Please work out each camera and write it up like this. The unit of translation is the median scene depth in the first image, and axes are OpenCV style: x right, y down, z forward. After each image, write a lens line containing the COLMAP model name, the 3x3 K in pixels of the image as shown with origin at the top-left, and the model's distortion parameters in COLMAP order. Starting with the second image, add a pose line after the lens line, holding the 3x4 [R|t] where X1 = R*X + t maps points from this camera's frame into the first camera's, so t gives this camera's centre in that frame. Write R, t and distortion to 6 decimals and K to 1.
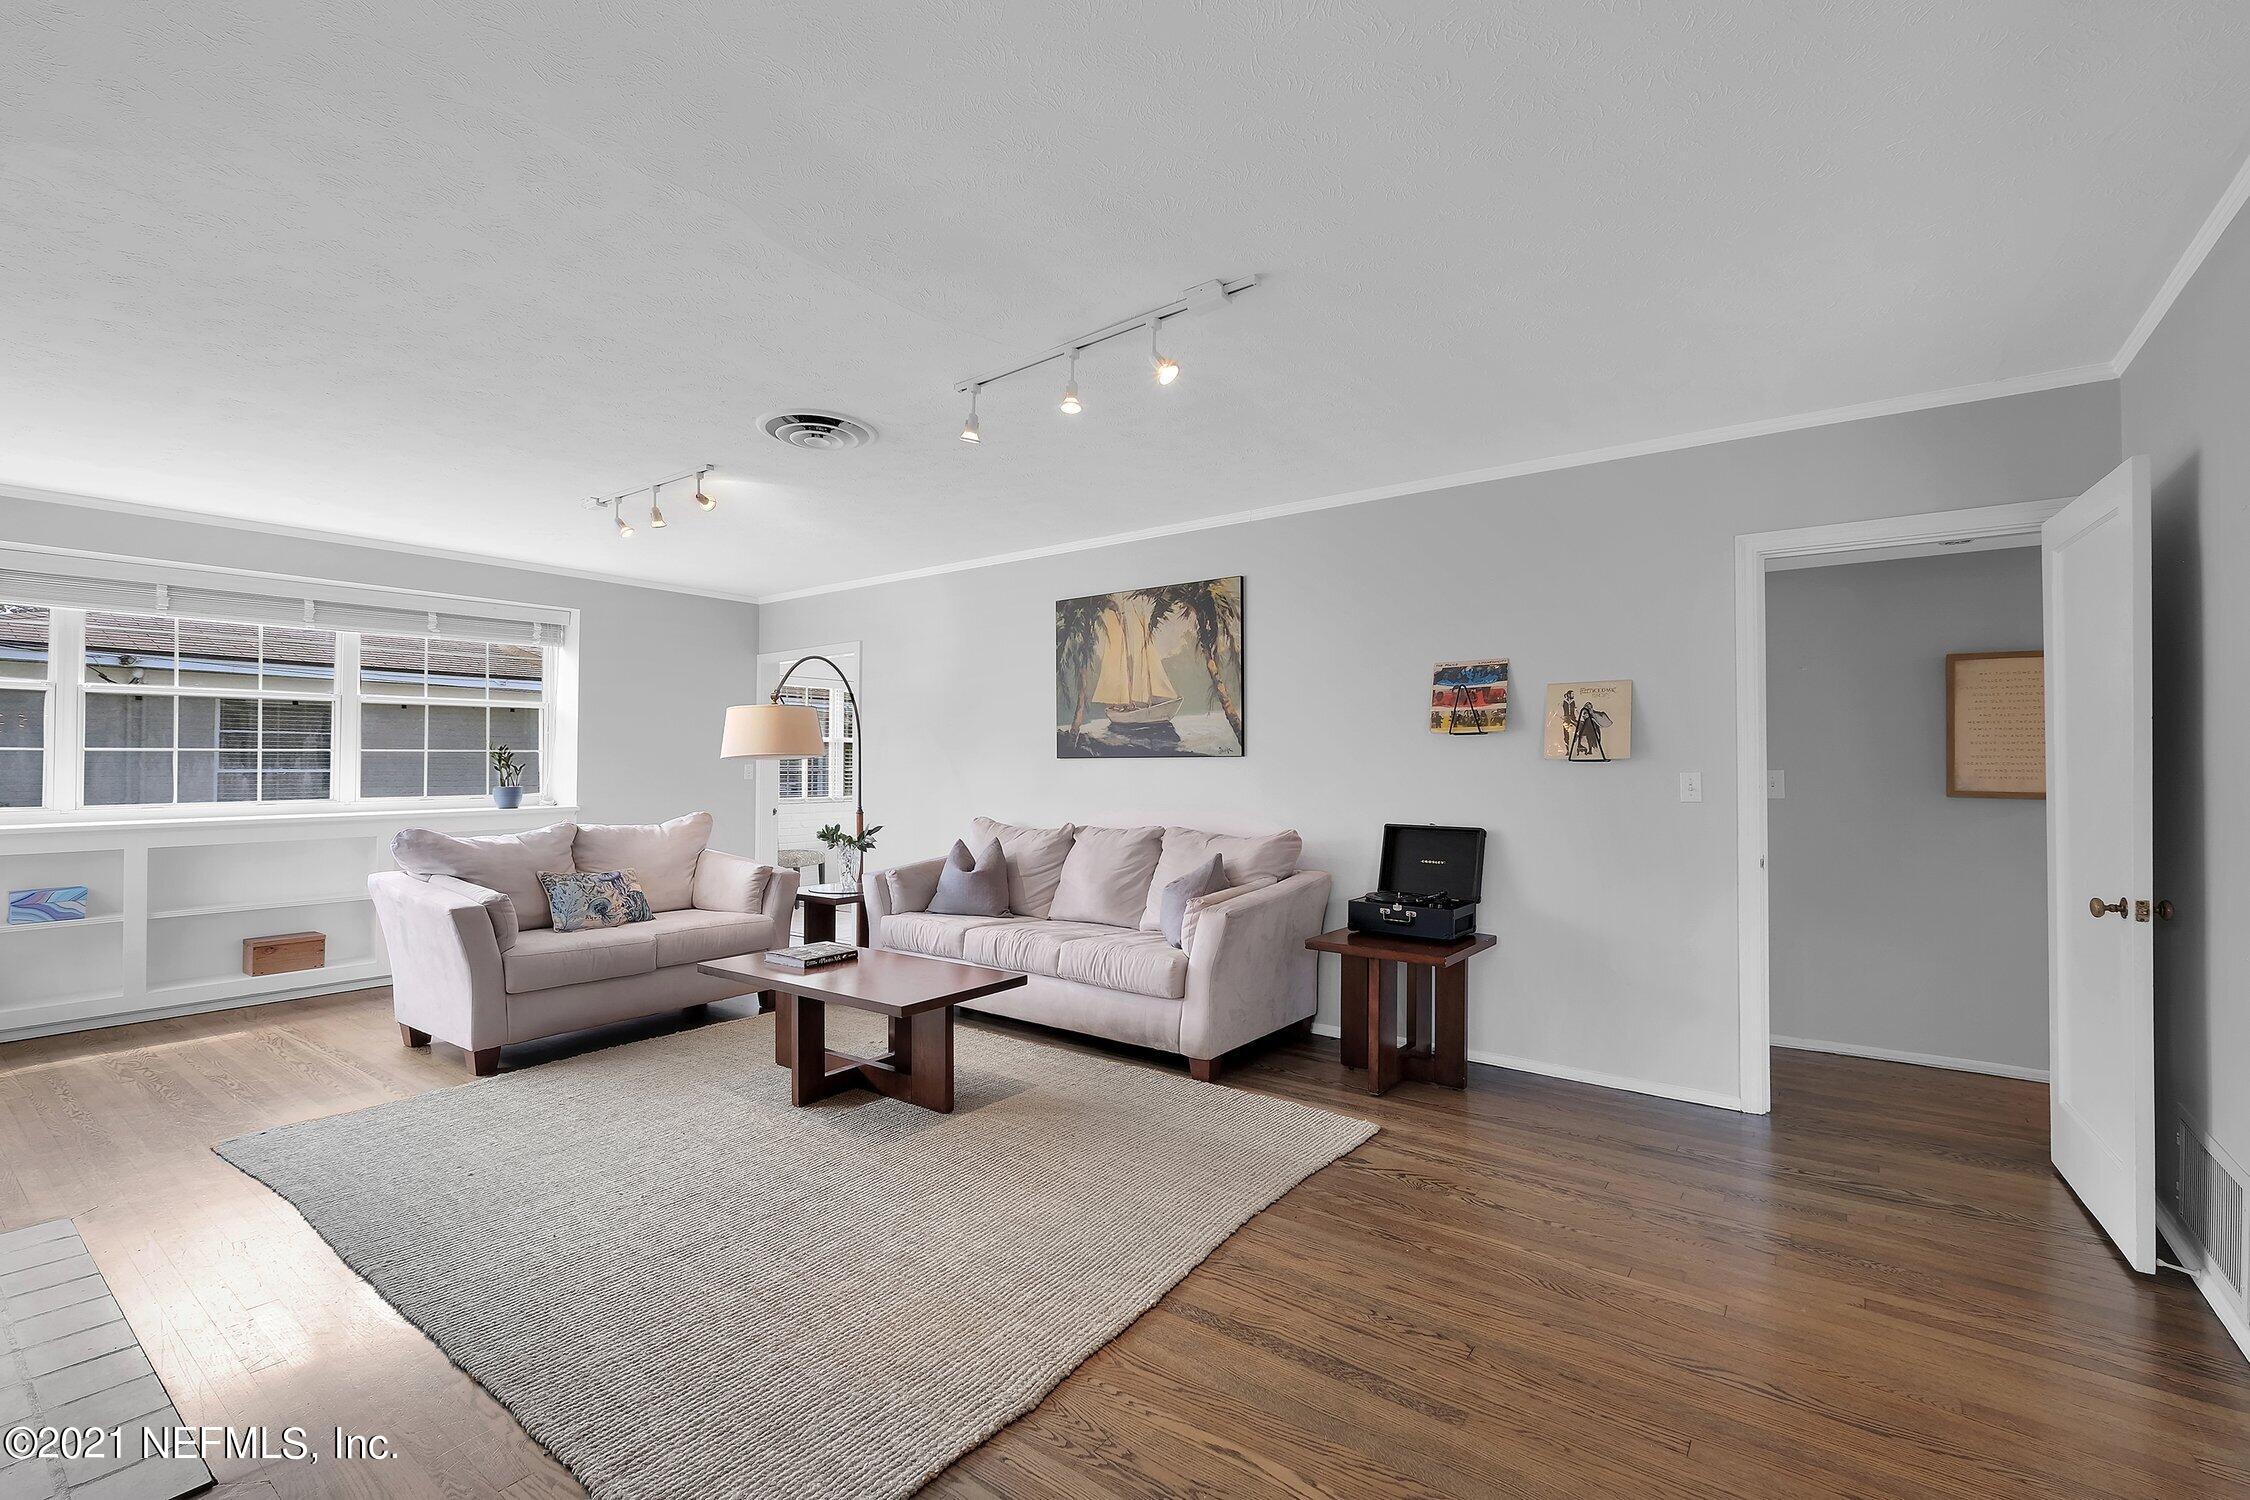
lens RADIAL K [[980.2, 0, 1129.9], [0, 980.2, 763.0], [0, 0, 1]] dist [0.003628, 0.000313]
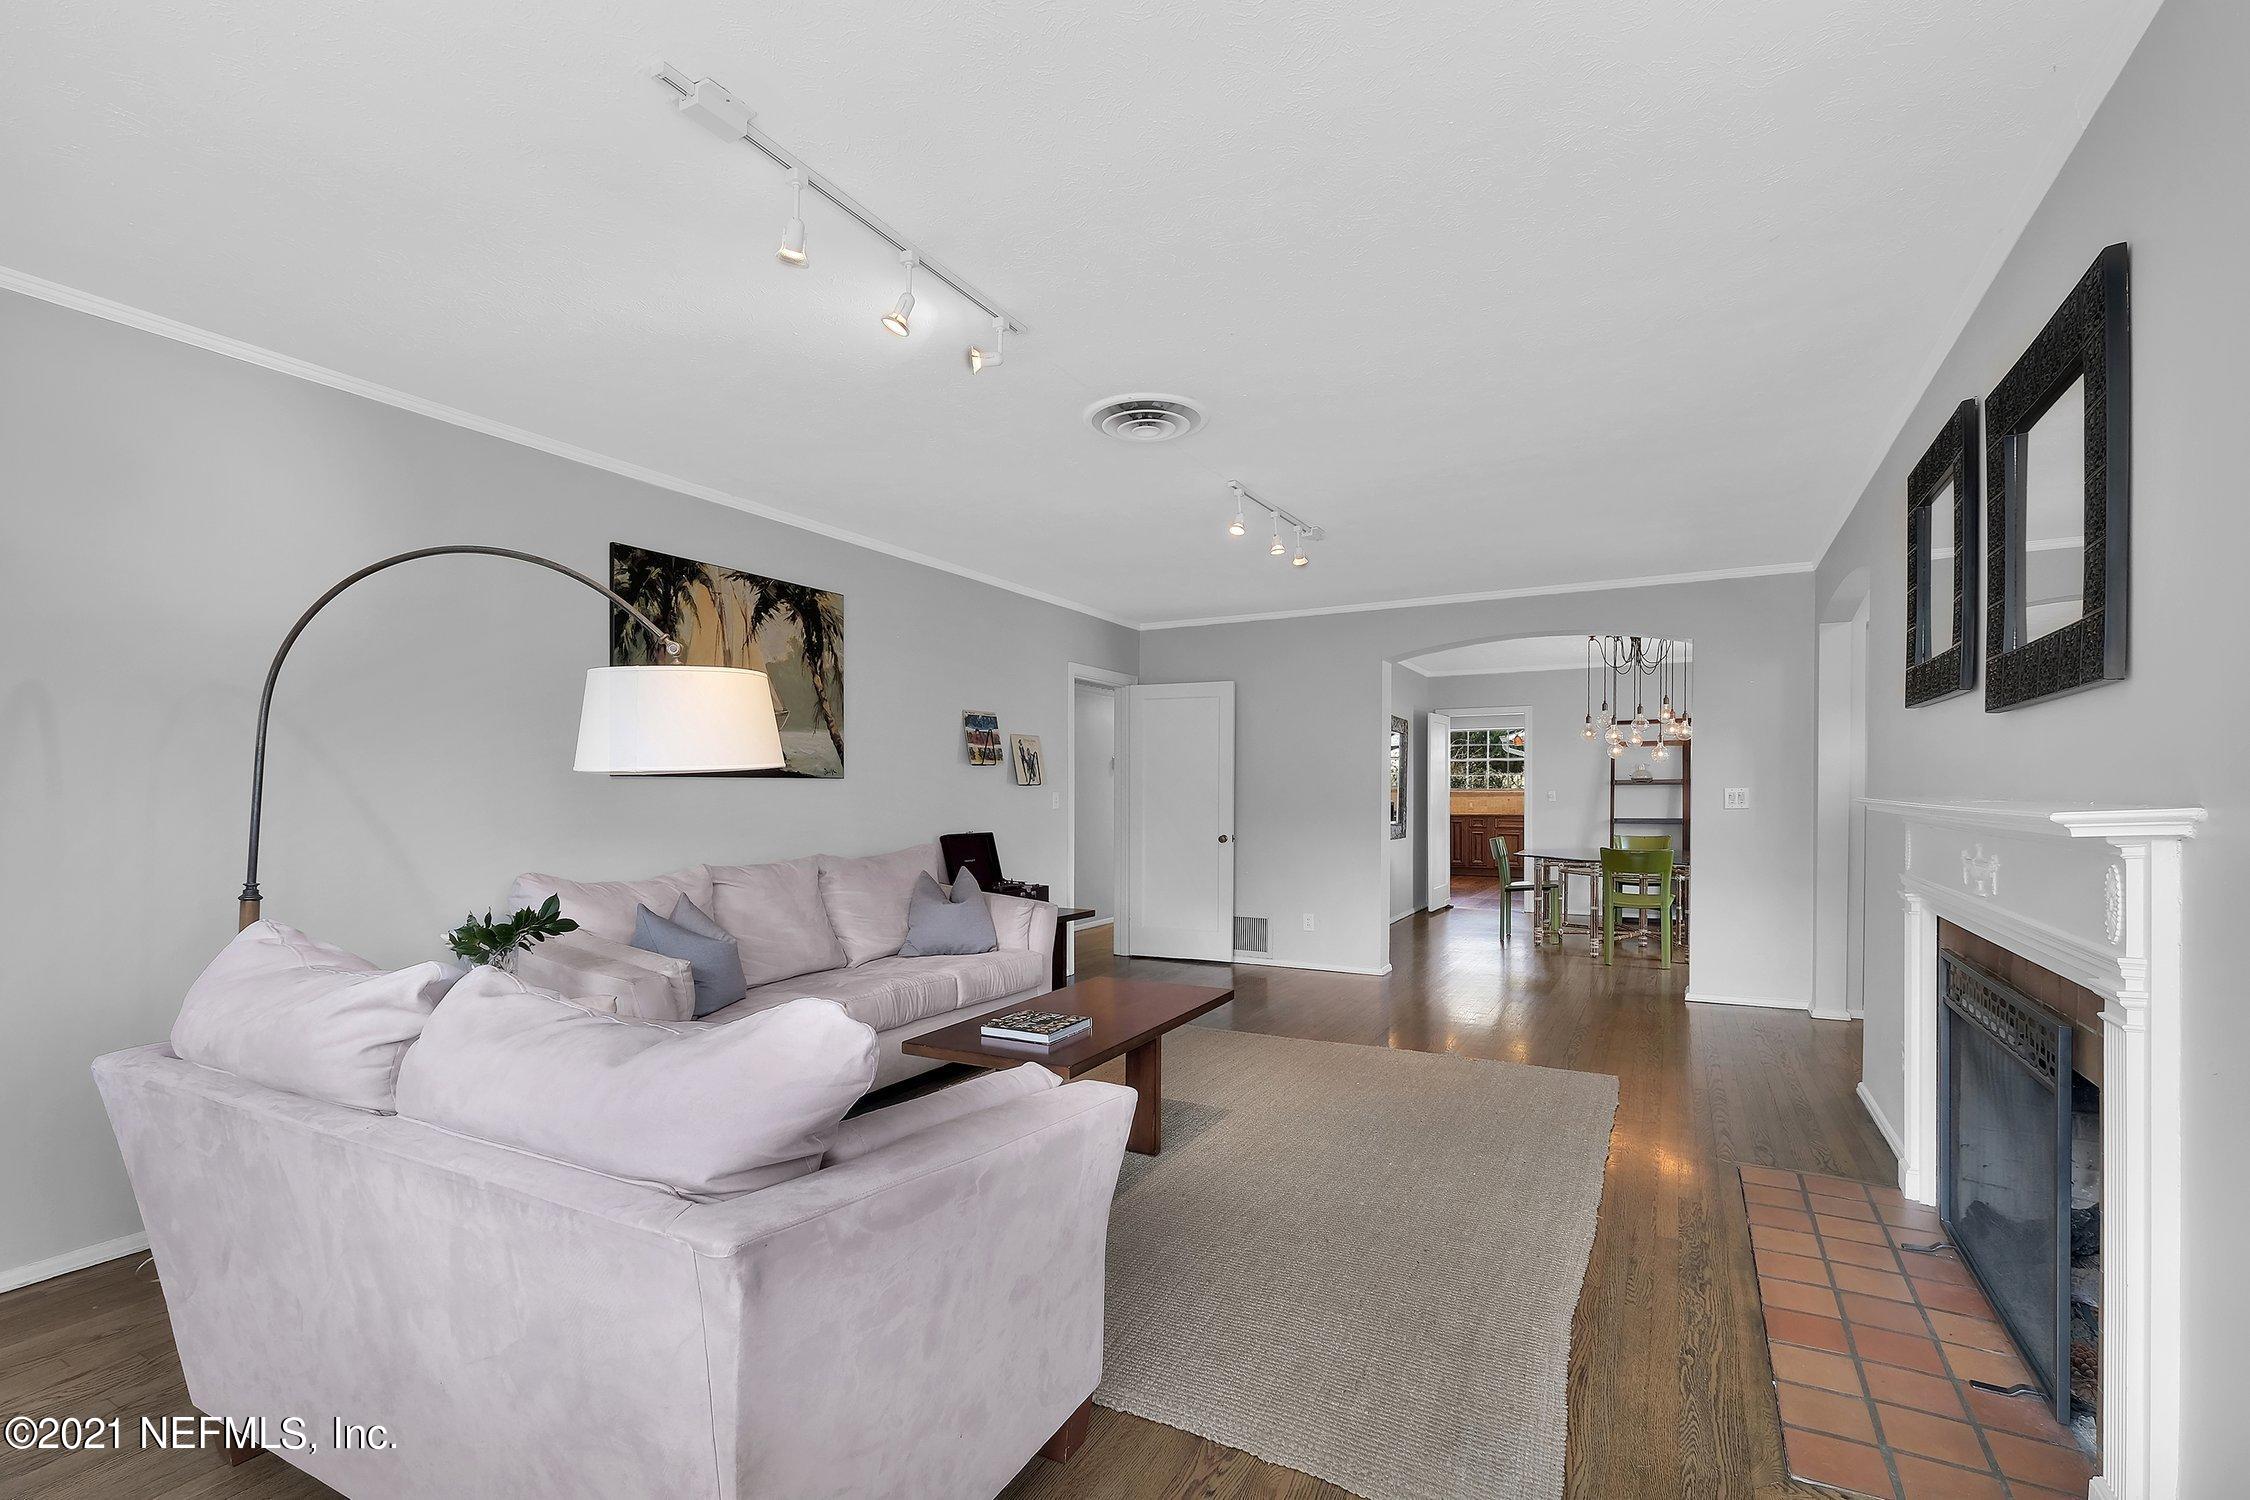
lens RADIAL K [[980.2, 0, 1130.2], [0, 980.2, 767.2], [0, 0, 1]] dist [0.003628, 0.000313]
pose [[-0.137473, 0.017719, 0.990347, -0.878928], [-0.008269, 0.999785, -0.019036, -0.001504], [-0.990471, -0.010806, -0.137297, 0.826334]]
